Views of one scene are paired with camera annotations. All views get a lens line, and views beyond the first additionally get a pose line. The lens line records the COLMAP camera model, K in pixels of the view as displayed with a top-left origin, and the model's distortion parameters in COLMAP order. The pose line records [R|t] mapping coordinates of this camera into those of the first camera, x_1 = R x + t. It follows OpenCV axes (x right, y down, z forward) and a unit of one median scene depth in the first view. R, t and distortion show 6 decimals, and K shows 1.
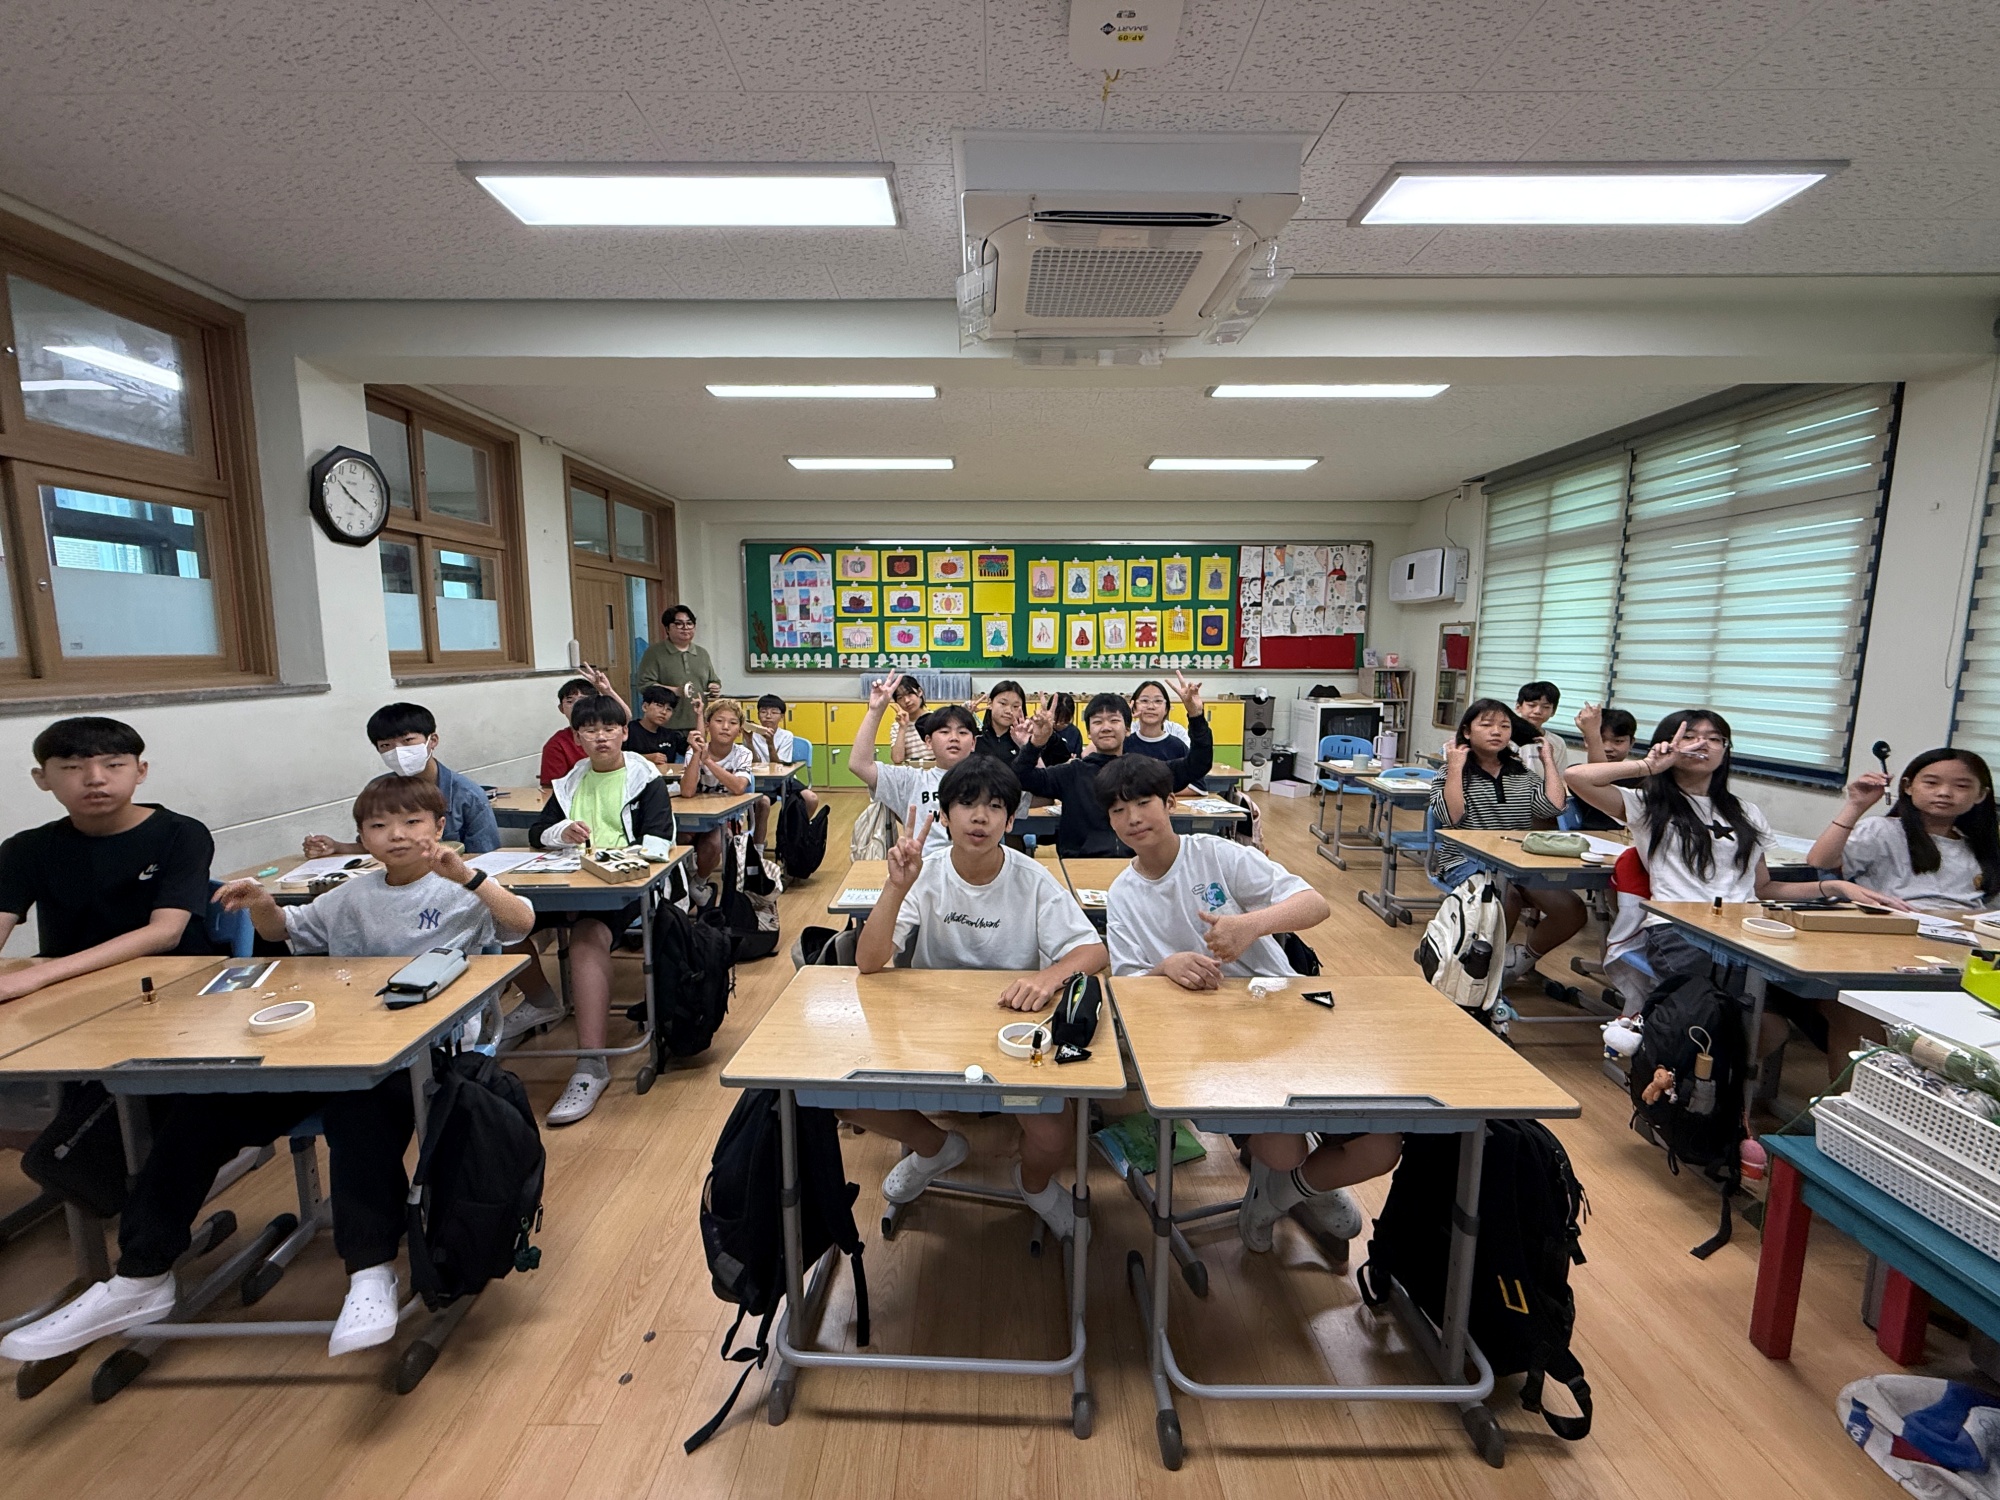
lens RADIAL K [[825.0, 0, 1000.0], [0, 825.0, 750.0], [0, 0, 1]] dist [-0.001488, -0.001043]
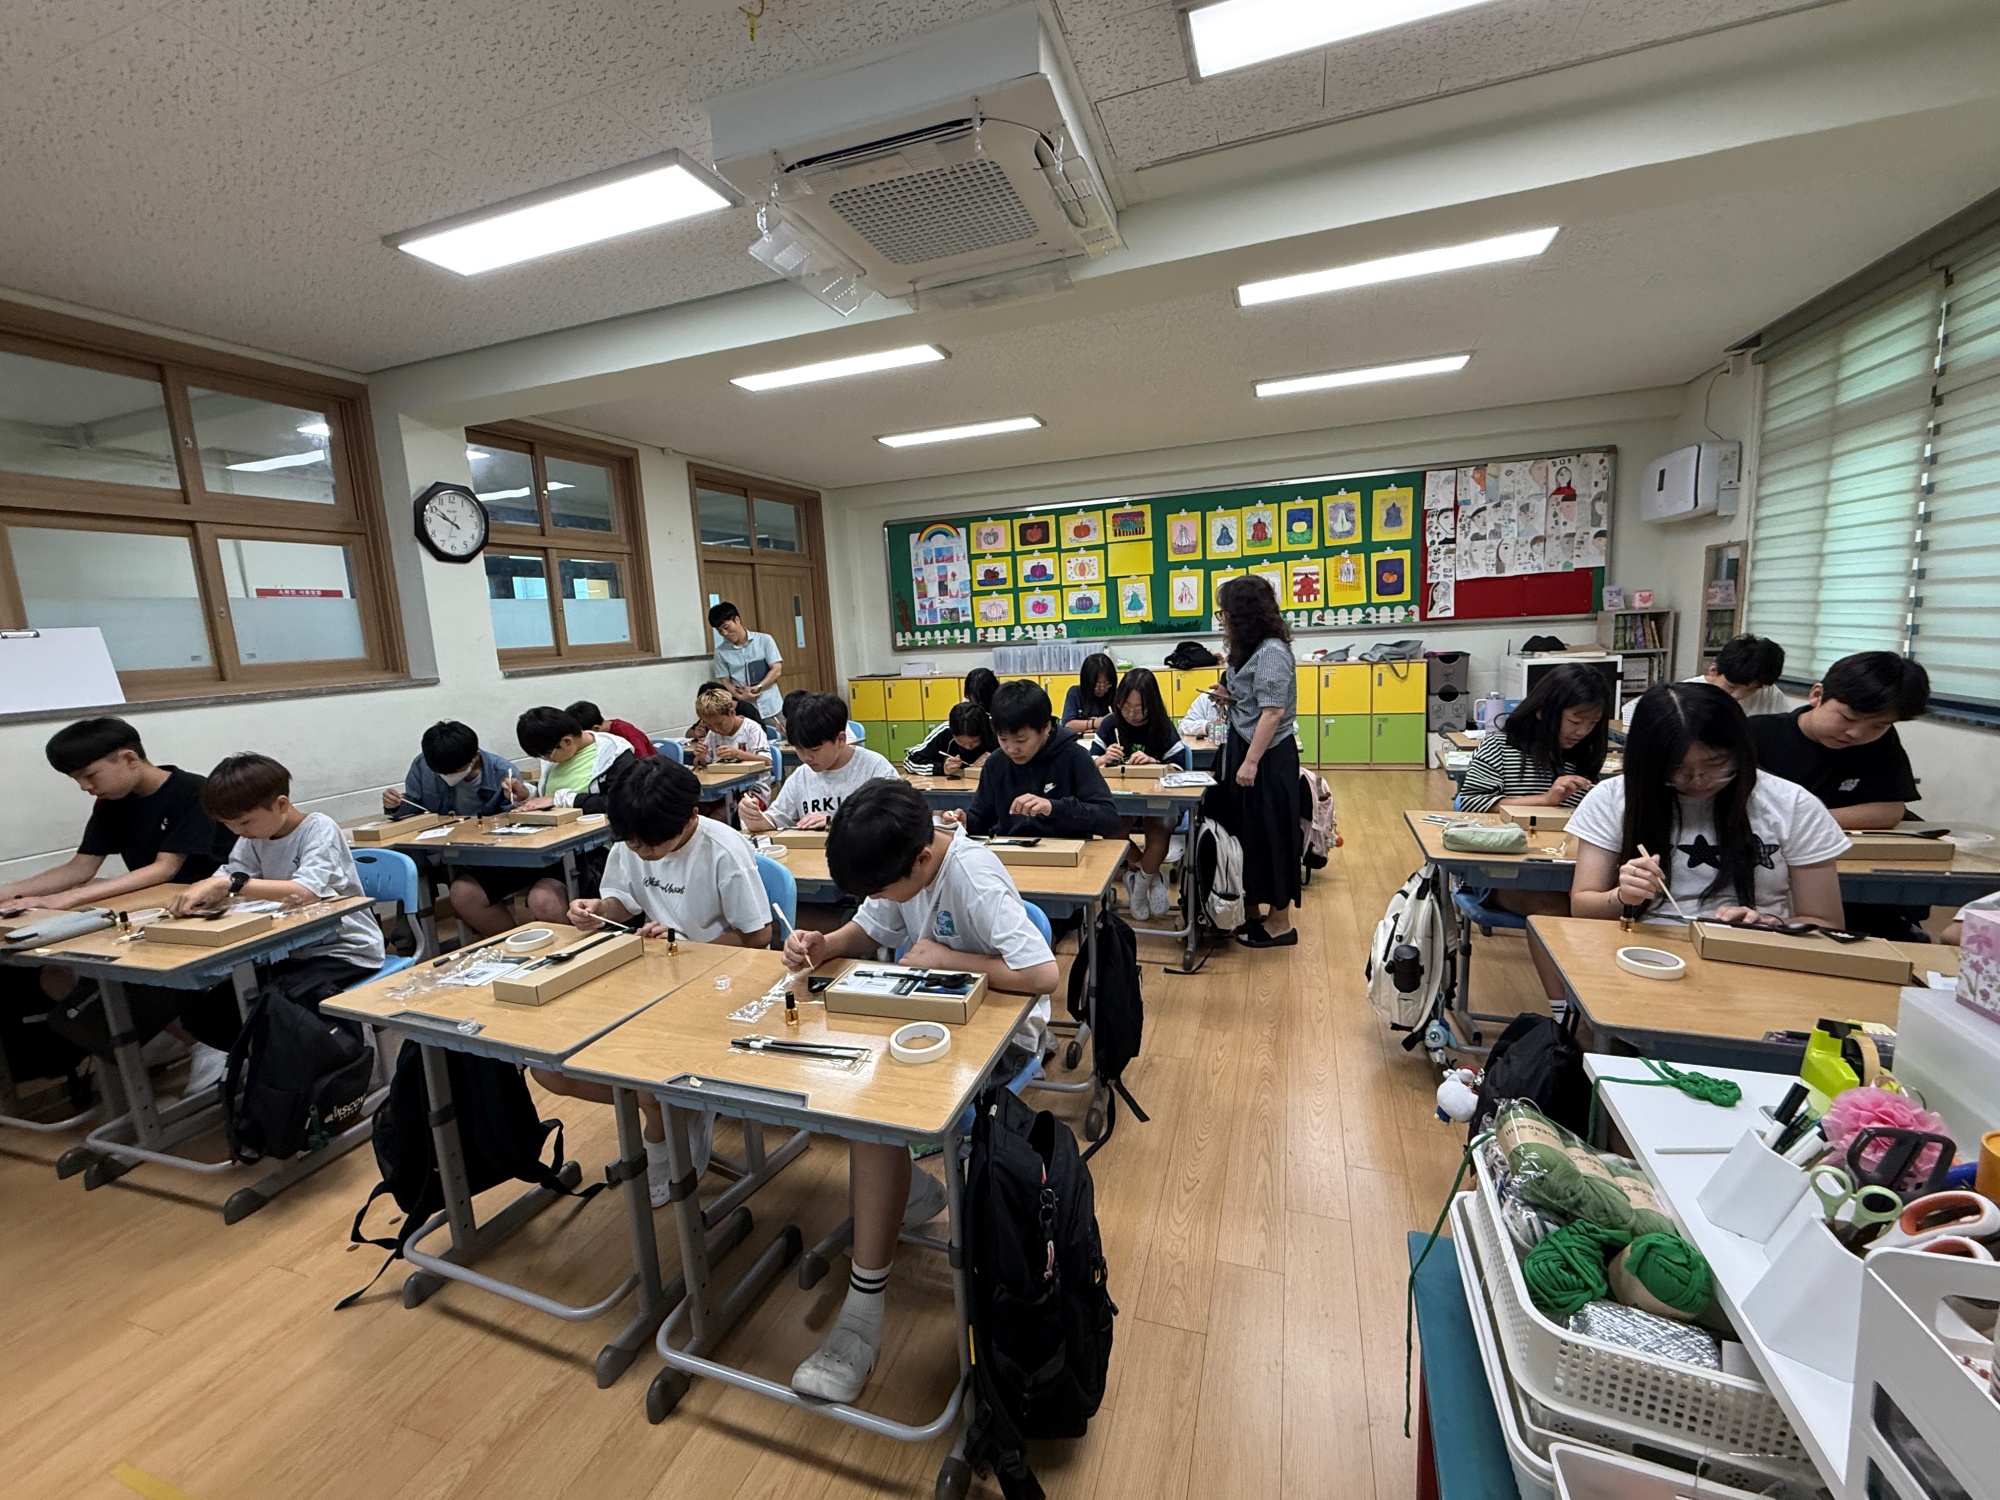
lens RADIAL K [[862.0, 0, 1000.0], [0, 862.0, 750.0], [0, 0, 1]] dist [0.000378, 0.000091]
pose [[0.938382, -0.003625, -0.345582, 0.189357], [0.013595, 0.999558, 0.026431, 0.002359], [0.345333, -0.029501, 0.938016, 0.035464]]
